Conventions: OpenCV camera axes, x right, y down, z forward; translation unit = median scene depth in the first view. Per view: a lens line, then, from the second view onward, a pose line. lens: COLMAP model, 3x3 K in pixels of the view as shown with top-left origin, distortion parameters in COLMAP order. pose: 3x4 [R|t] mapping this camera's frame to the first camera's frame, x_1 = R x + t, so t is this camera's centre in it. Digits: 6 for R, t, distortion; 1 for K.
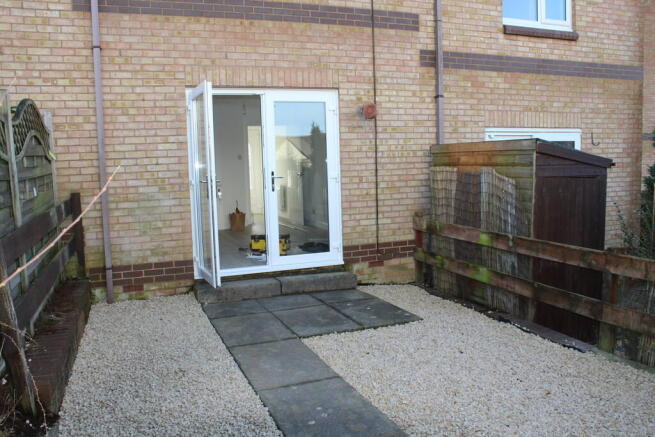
lens RADIAL K [[541.9, 0, 327.1], [0, 541.9, 217.5], [0, 0, 1]] dist [-0.167769, 0.158947]
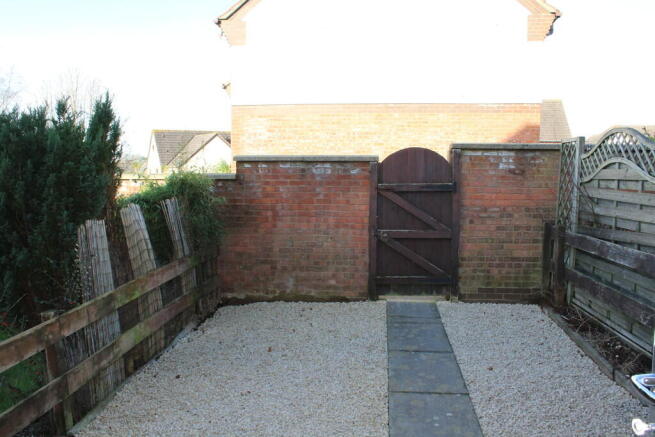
lens RADIAL K [[541.9, 0, 327.1], [0, 541.9, 217.5], [0, 0, 1]] dist [-0.167769, 0.158947]
pose [[-0.890146, -0.014016, 0.455460, -0.211935], [0.072602, 0.982396, 0.172125, -0.186020], [-0.449854, 0.186284, -0.873458, 1.368408]]
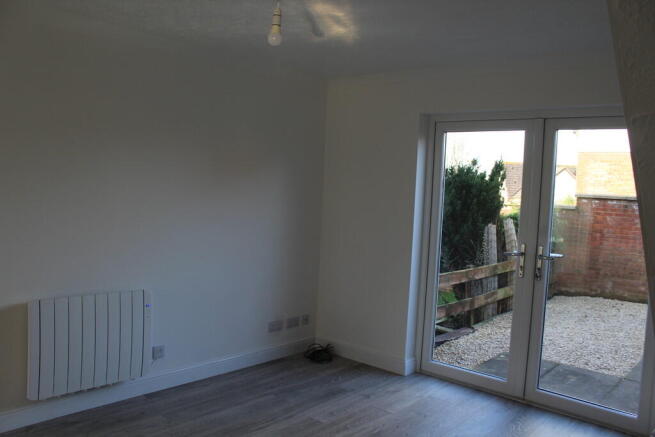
lens RADIAL K [[541.9, 0, 327.1], [0, 541.9, 217.5], [0, 0, 1]] dist [-0.167769, 0.158947]
pose [[-0.458746, -0.039547, 0.887687, -0.721380], [0.057268, 0.995616, 0.073951, -0.233216], [-0.886720, 0.084761, -0.454471, 2.002494]]
